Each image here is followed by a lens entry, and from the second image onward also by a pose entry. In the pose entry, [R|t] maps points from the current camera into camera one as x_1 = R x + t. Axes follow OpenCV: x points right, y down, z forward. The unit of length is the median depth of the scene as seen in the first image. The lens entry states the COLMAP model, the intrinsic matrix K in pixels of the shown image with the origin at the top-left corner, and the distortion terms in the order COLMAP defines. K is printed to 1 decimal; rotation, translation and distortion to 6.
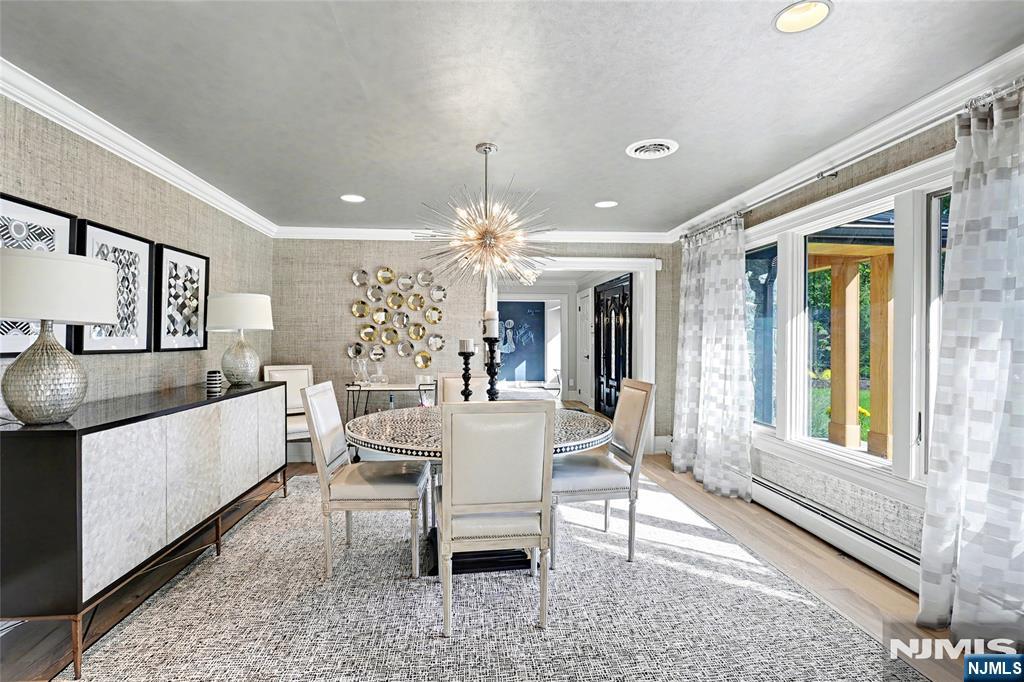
lens RADIAL K [[488.2, 0, 512.0], [0, 488.2, 341.0], [0, 0, 1]] dist [-0.063760, 0.023689]
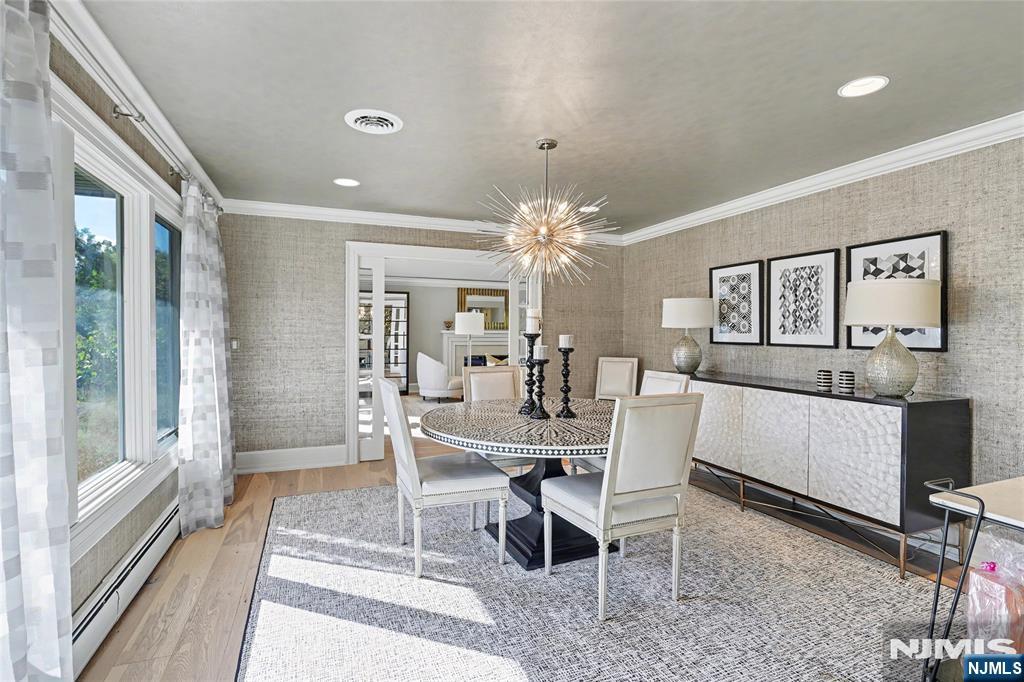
lens RADIAL K [[488.2, 0, 512.0], [0, 488.2, 341.0], [0, 0, 1]] dist [-0.063760, 0.023689]
pose [[-0.961887, -0.002025, -0.273441, 0.295149], [-0.008310, 0.999727, 0.021831, -0.012665], [0.273322, 0.023271, -0.961641, 1.993102]]
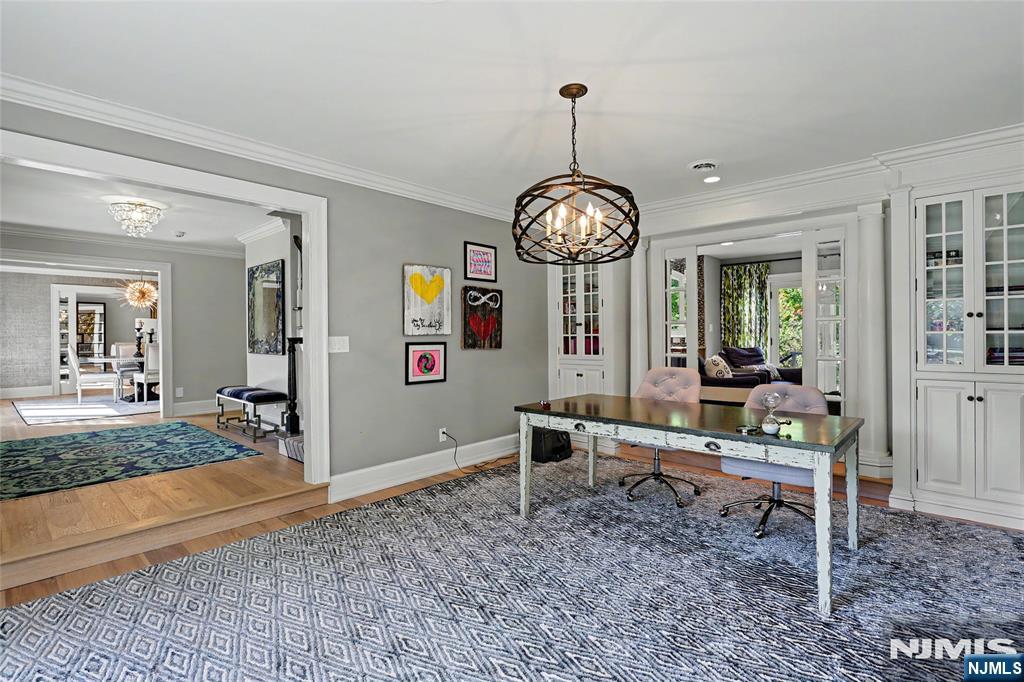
lens RADIAL K [[488.2, 0, 512.0], [0, 488.2, 341.0], [0, 0, 1]] dist [-0.063760, 0.023689]
pose [[-0.739236, 0.010512, -0.673365, 0.219314], [0.002060, 0.999909, 0.013348, 0.043880], [0.673444, 0.008480, -0.739190, 4.764854]]
